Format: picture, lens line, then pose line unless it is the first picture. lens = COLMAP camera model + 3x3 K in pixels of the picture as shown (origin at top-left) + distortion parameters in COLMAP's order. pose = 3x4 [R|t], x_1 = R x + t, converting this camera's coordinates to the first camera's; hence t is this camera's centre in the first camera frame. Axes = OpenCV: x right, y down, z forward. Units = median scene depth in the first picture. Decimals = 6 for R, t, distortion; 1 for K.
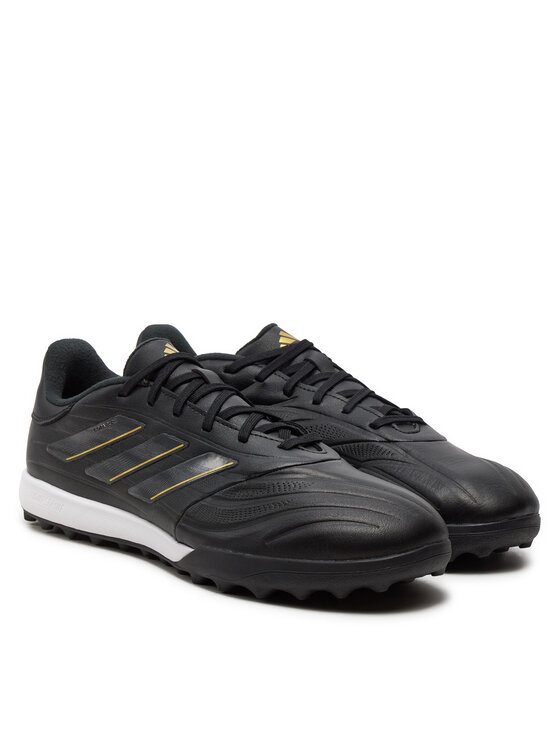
lens RADIAL K [[3520.6, 0, 280.0], [0, 3520.6, 373.0], [0, 0, 1]] dist [0.222118, 3.456259]
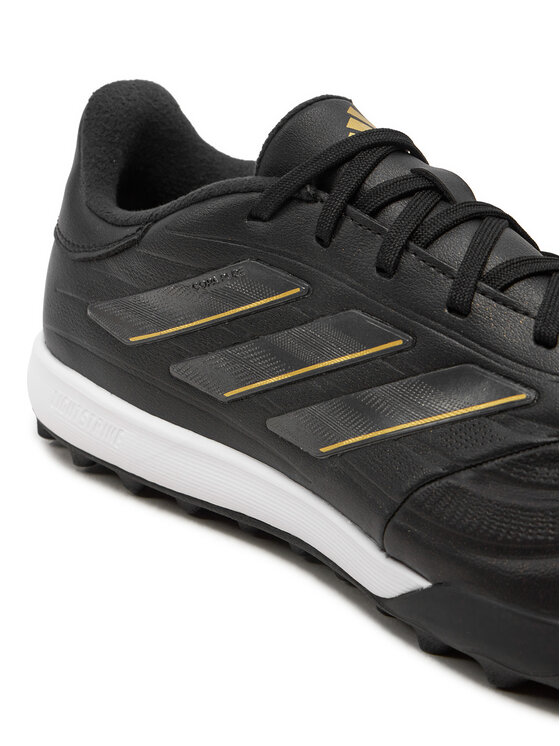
lens RADIAL K [[3094.0, 0, 280.0], [0, 3094.0, 373.0], [0, 0, 1]] dist [-0.260072, -0.578363]
pose [[0.999293, 0.024975, 0.028112, -0.053077], [-0.027862, 0.993813, 0.107517, -0.017527], [-0.025253, -0.108224, 0.993806, 0.590560]]
